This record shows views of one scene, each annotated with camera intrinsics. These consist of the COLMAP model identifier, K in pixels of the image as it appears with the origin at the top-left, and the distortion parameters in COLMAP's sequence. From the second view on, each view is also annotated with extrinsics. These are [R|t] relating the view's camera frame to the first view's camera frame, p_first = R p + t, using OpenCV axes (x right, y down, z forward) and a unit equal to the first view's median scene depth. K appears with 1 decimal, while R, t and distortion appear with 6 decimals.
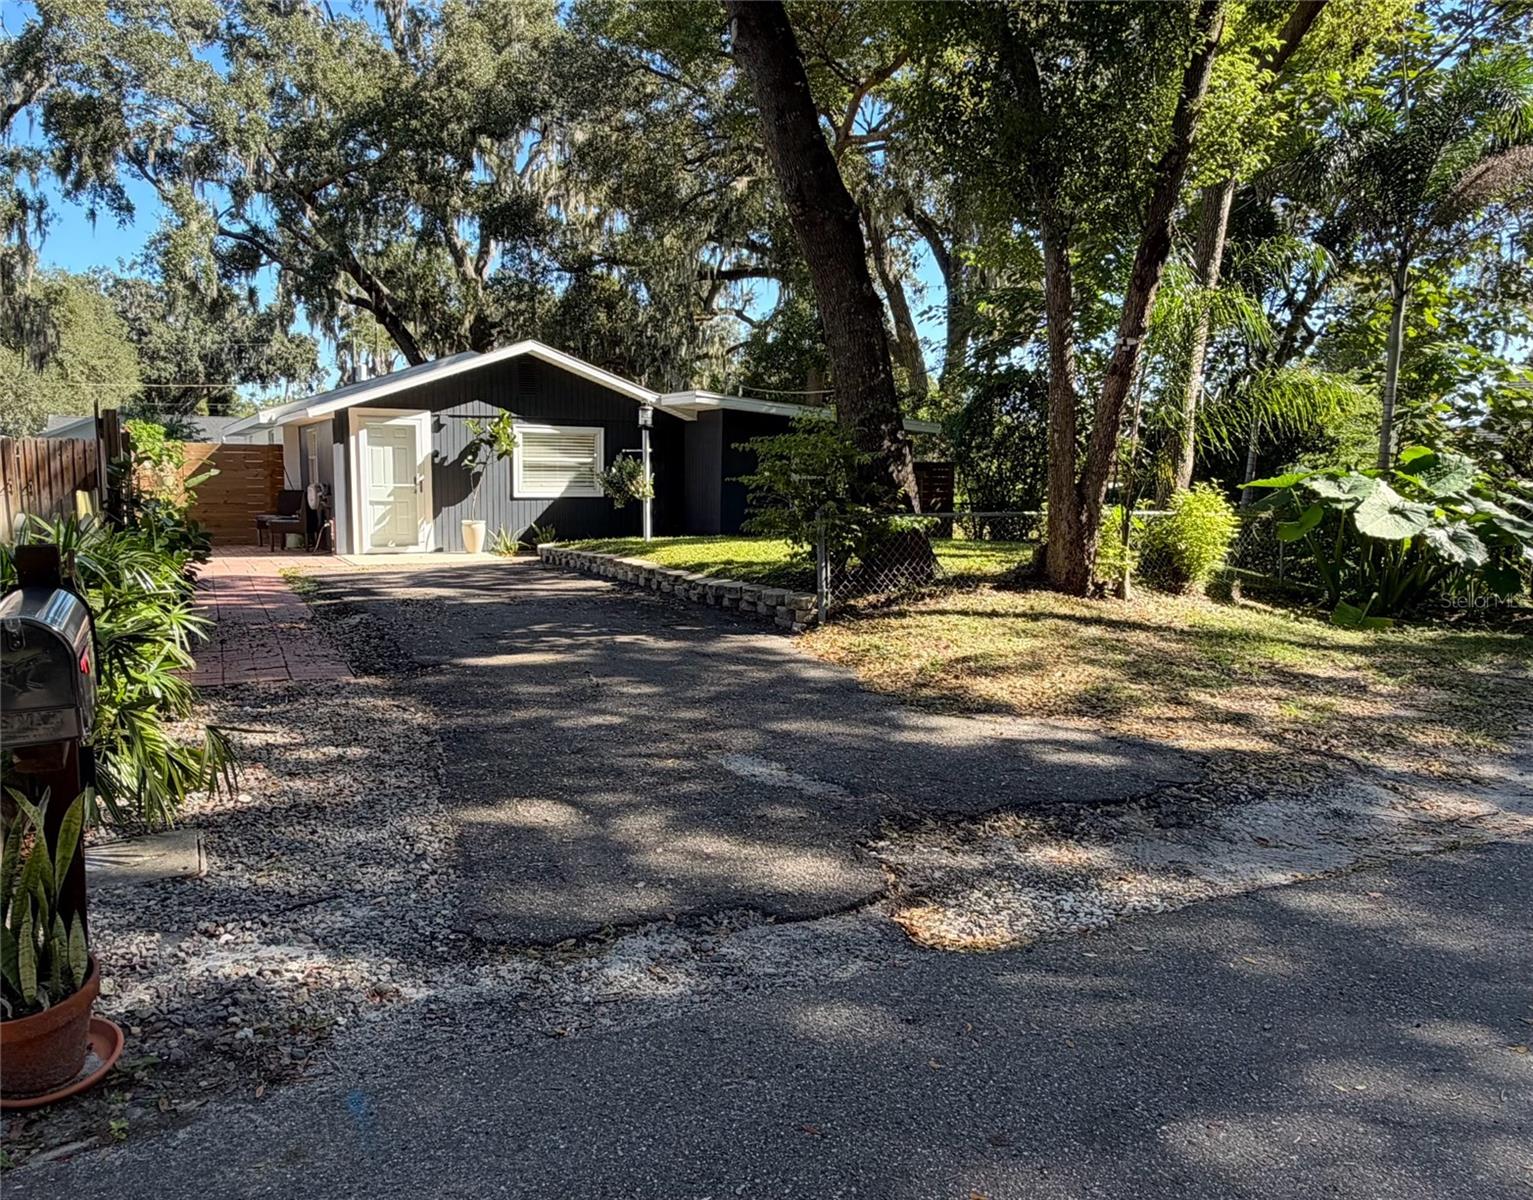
lens RADIAL K [[1156.5, 0, 764.3], [0, 1156.5, 629.1], [0, 0, 1]] dist [0.002275, 0.000991]
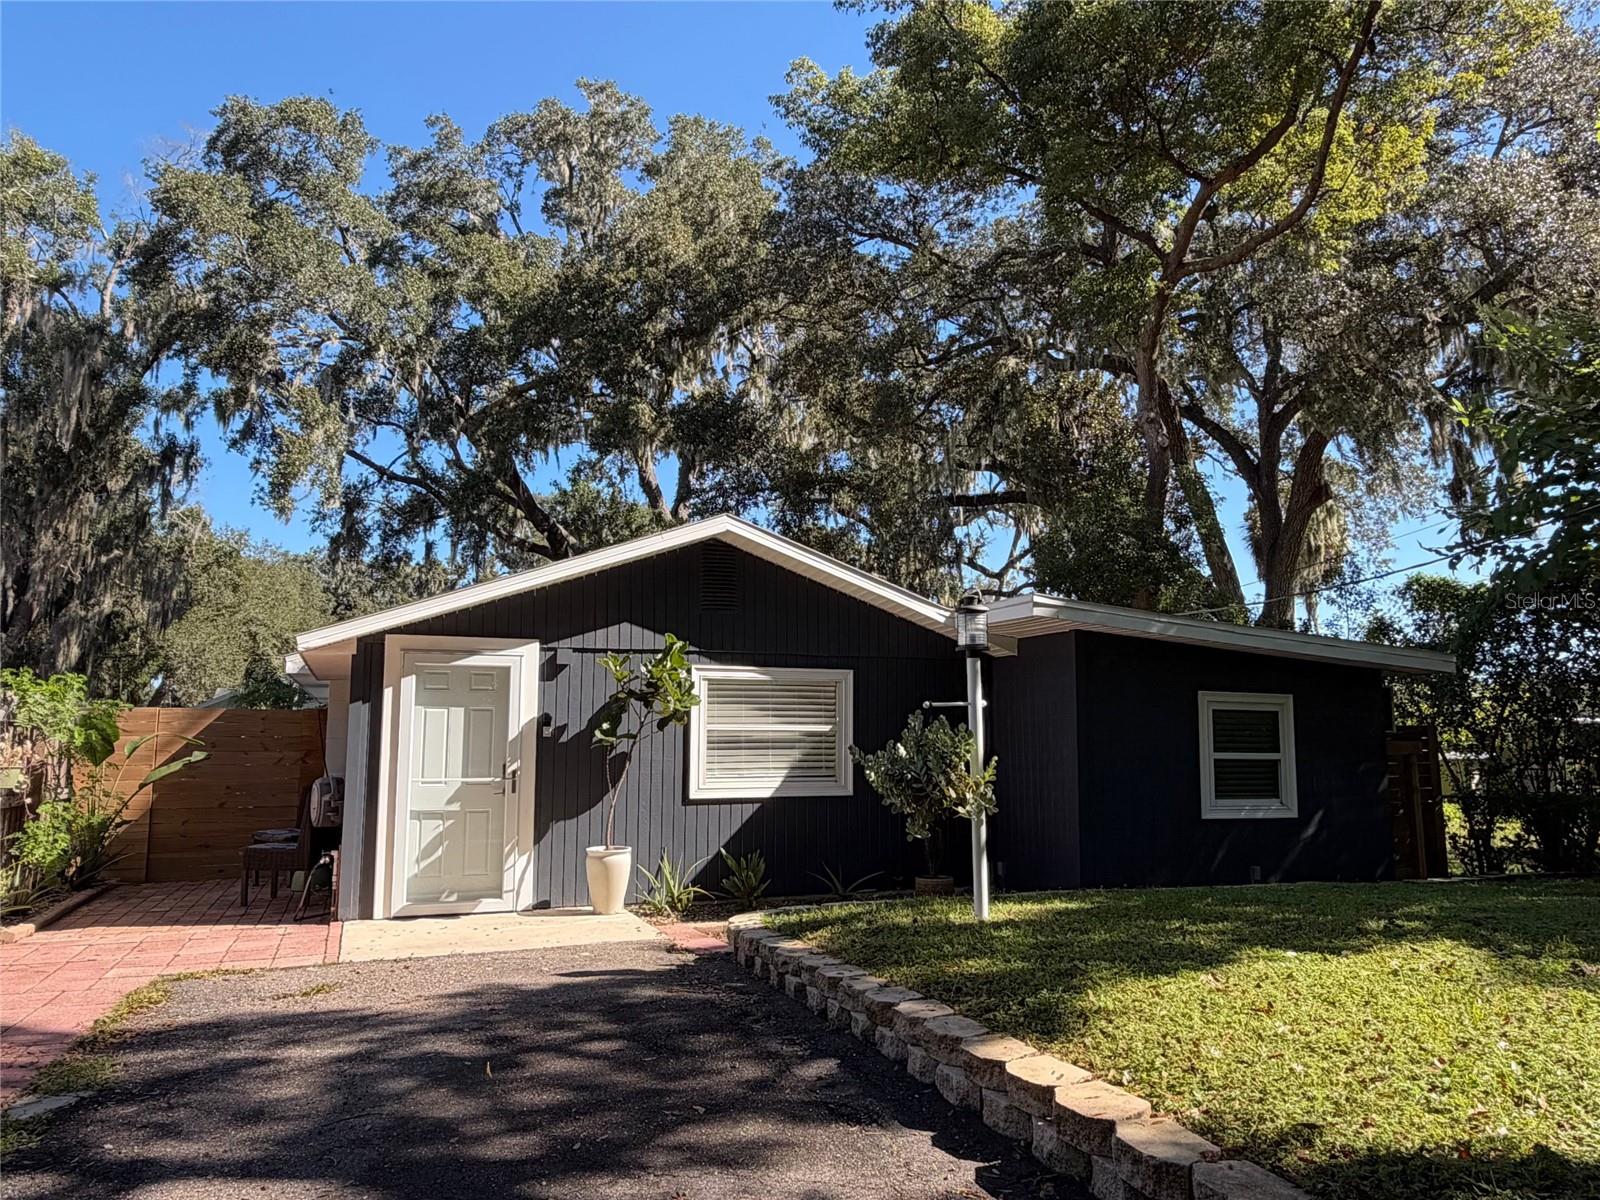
lens RADIAL K [[1155.1, 0, 800.0], [0, 1155.1, 600.0], [0, 0, 1]] dist [-0.007474, -0.000830]
pose [[0.990205, -0.026840, -0.137018, -0.092996], [-0.008908, 0.967205, -0.253841, -0.070286], [0.139338, 0.252576, 0.957492, 0.488569]]
